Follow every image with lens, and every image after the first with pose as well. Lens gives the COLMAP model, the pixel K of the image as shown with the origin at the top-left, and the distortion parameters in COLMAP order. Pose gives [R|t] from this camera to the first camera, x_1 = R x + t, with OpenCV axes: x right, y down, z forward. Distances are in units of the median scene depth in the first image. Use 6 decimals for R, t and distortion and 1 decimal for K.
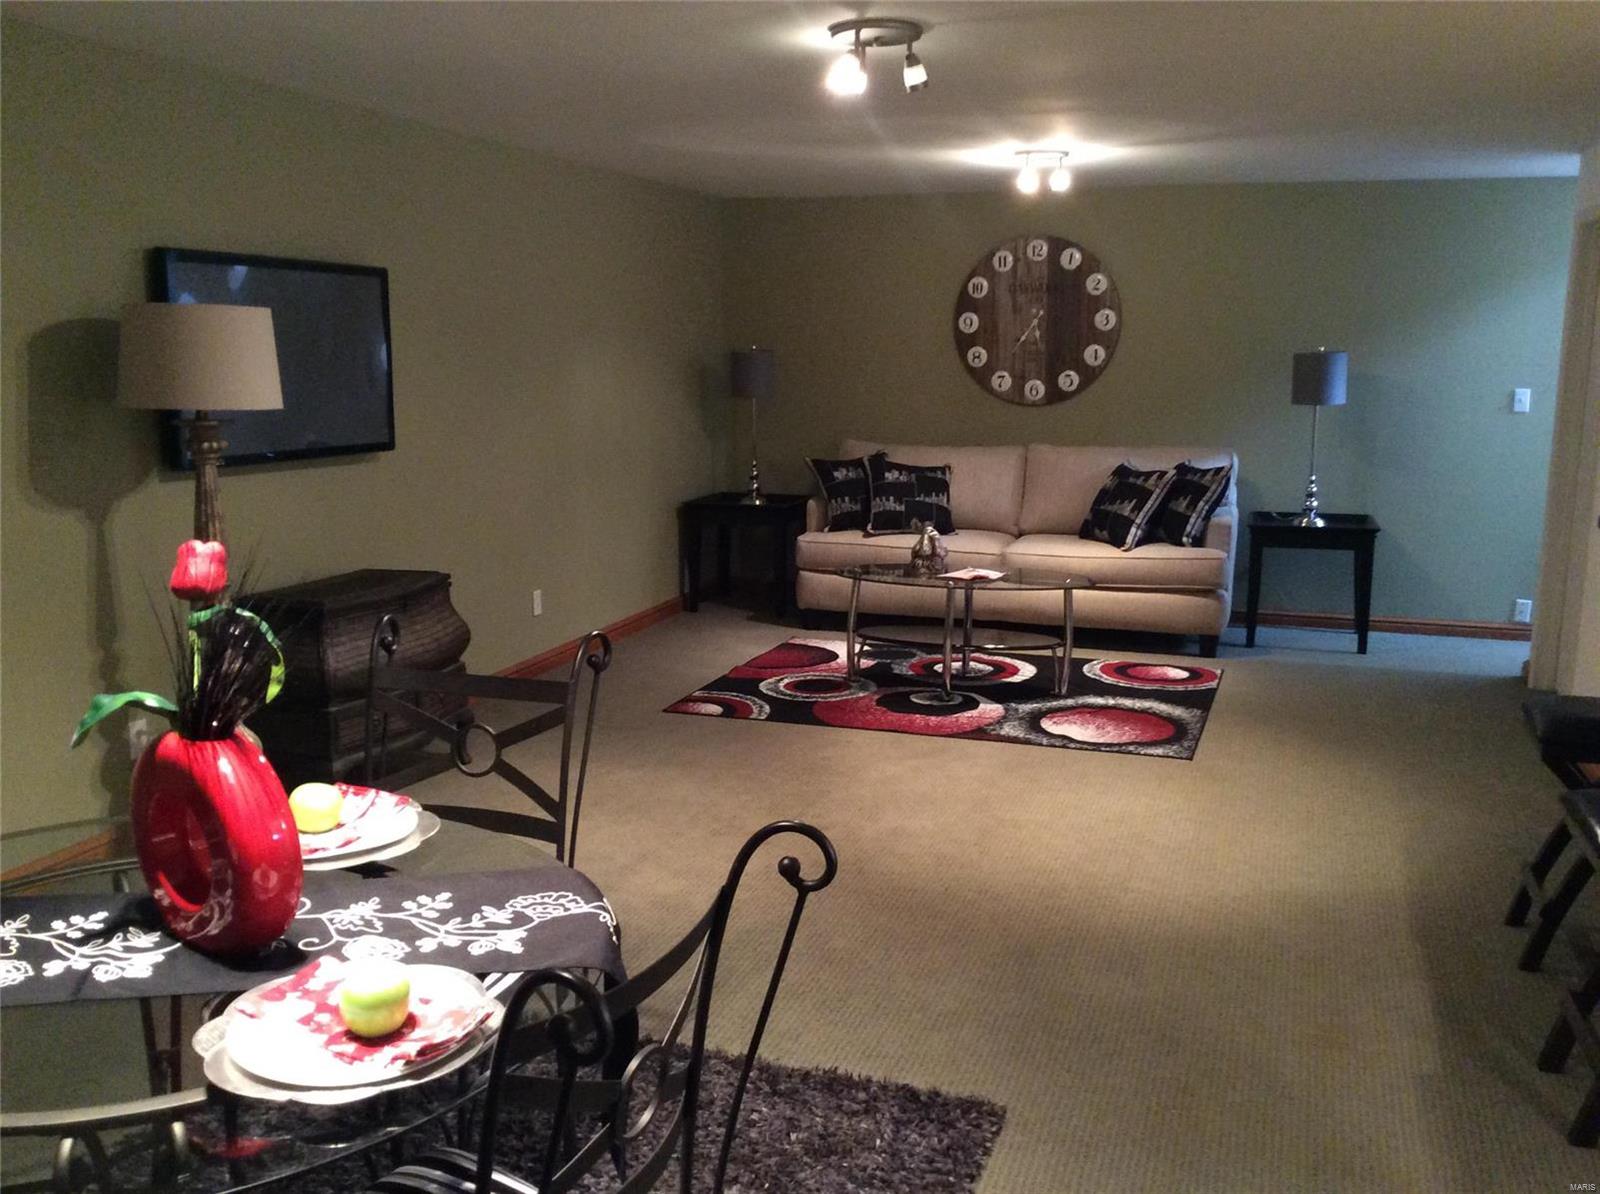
lens RADIAL K [[1524.7, 0, 800.0], [0, 1524.7, 597.0], [0, 0, 1]] dist [0.196363, -0.345018]
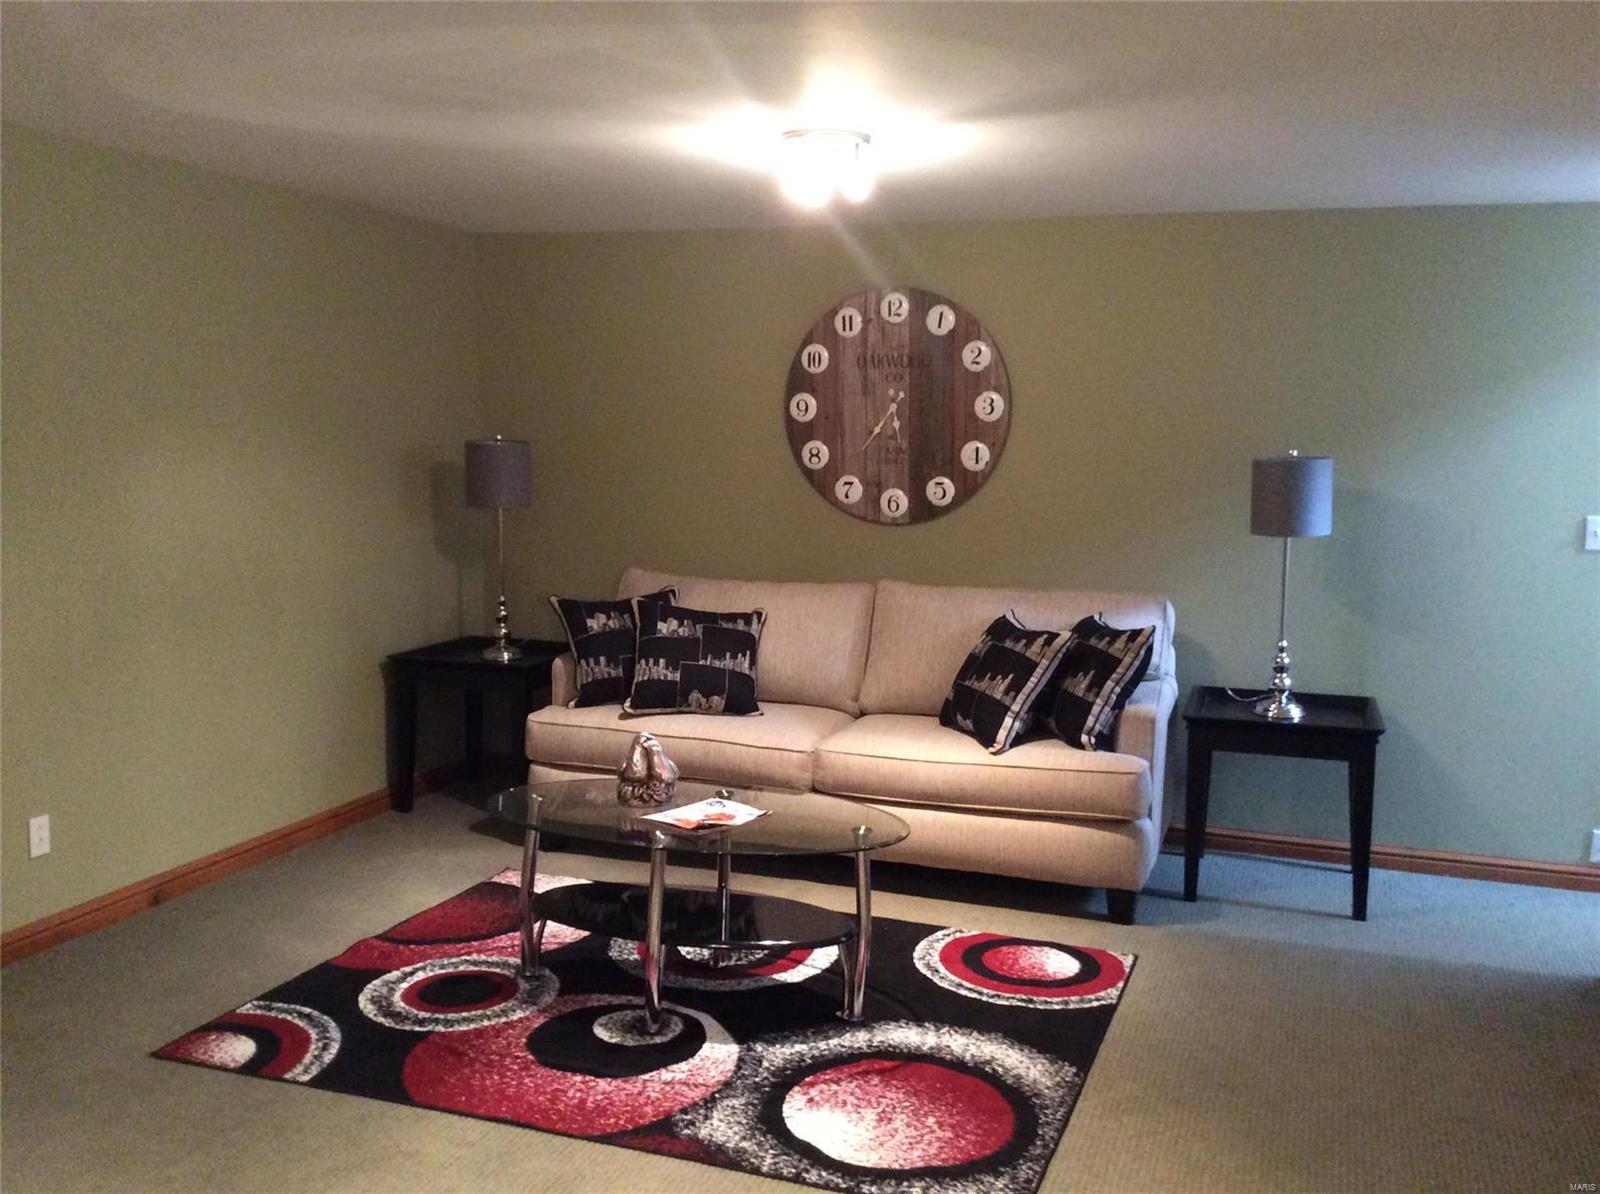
lens RADIAL K [[1480.2, 0, 800.0], [0, 1480.2, 597.0], [0, 0, 1]] dist [0.147269, -0.295497]
pose [[0.999517, 0.012402, -0.028500, 0.138659], [-0.013923, 0.998454, -0.053816, -0.058339], [0.027788, 0.054187, 0.998144, 0.344927]]
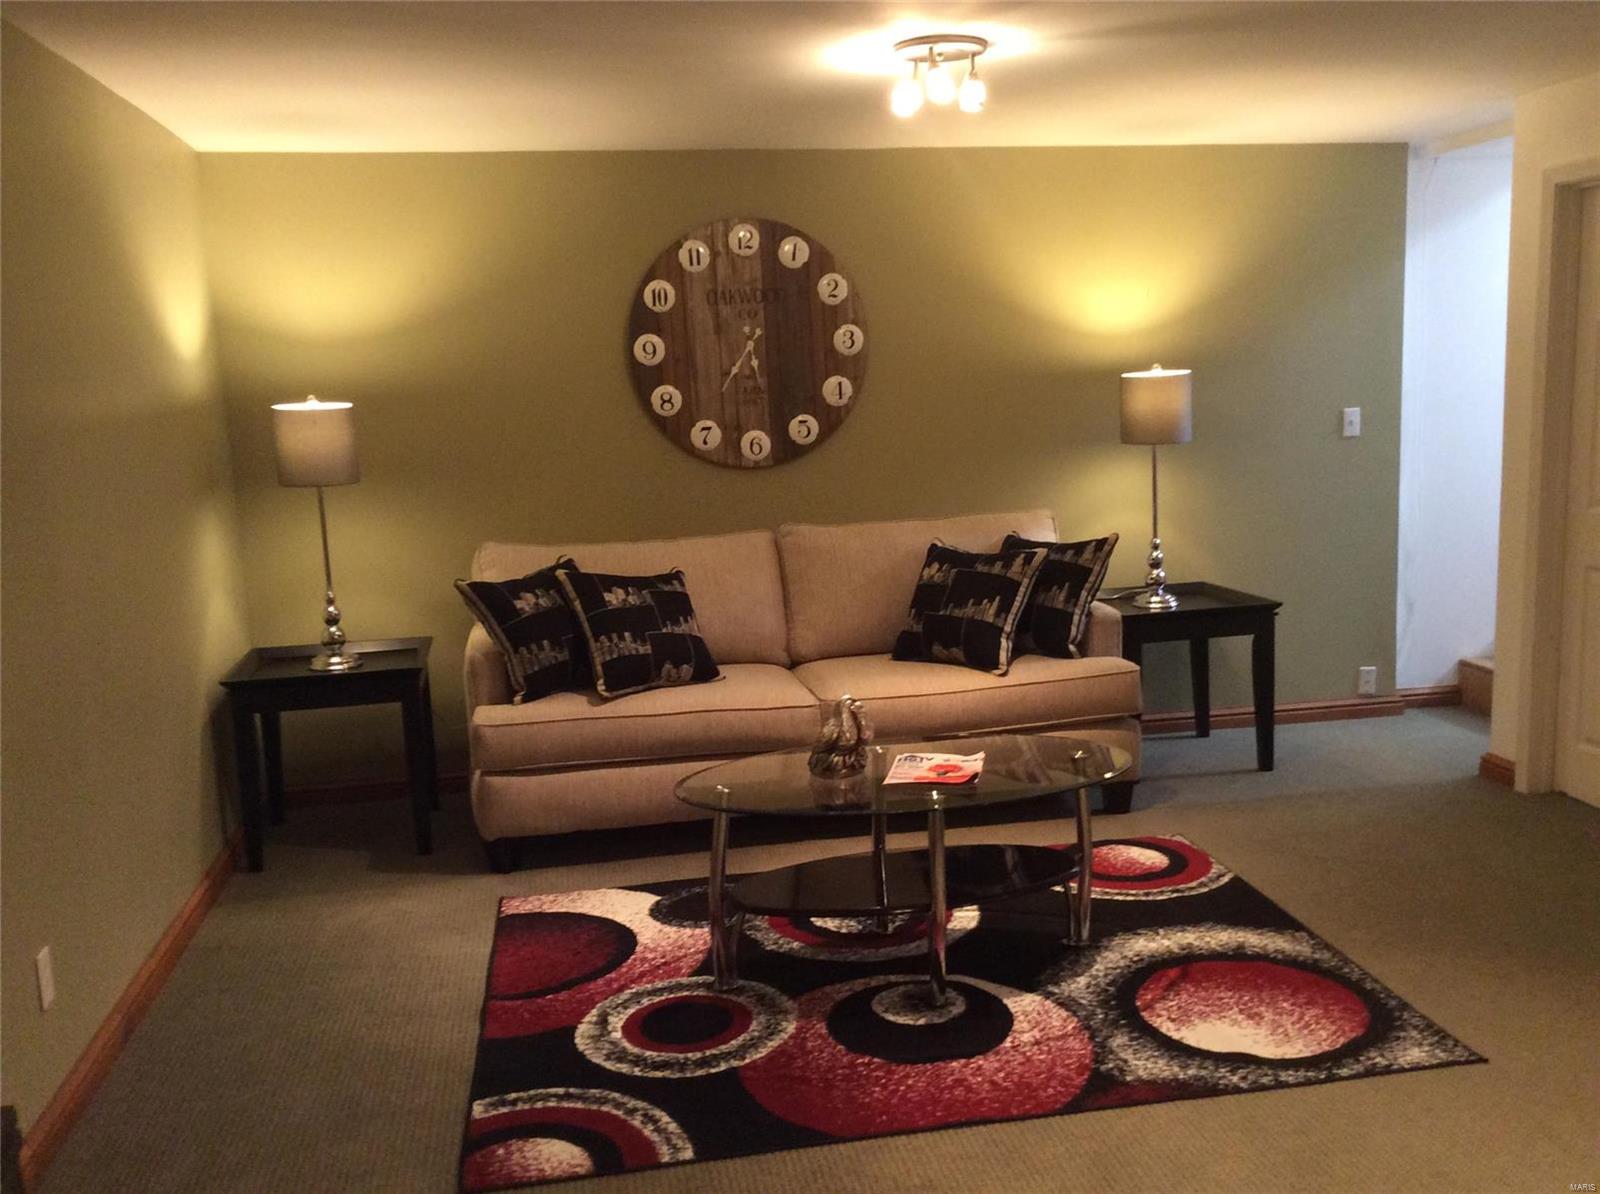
lens RADIAL K [[1480.2, 0, 800.0], [0, 1480.2, 597.0], [0, 0, 1]] dist [0.147269, -0.295497]
pose [[0.875550, -0.111062, 0.470188, -0.155997], [0.124575, 0.992207, 0.002391, -0.072234], [-0.466790, 0.056480, 0.882563, 0.446328]]
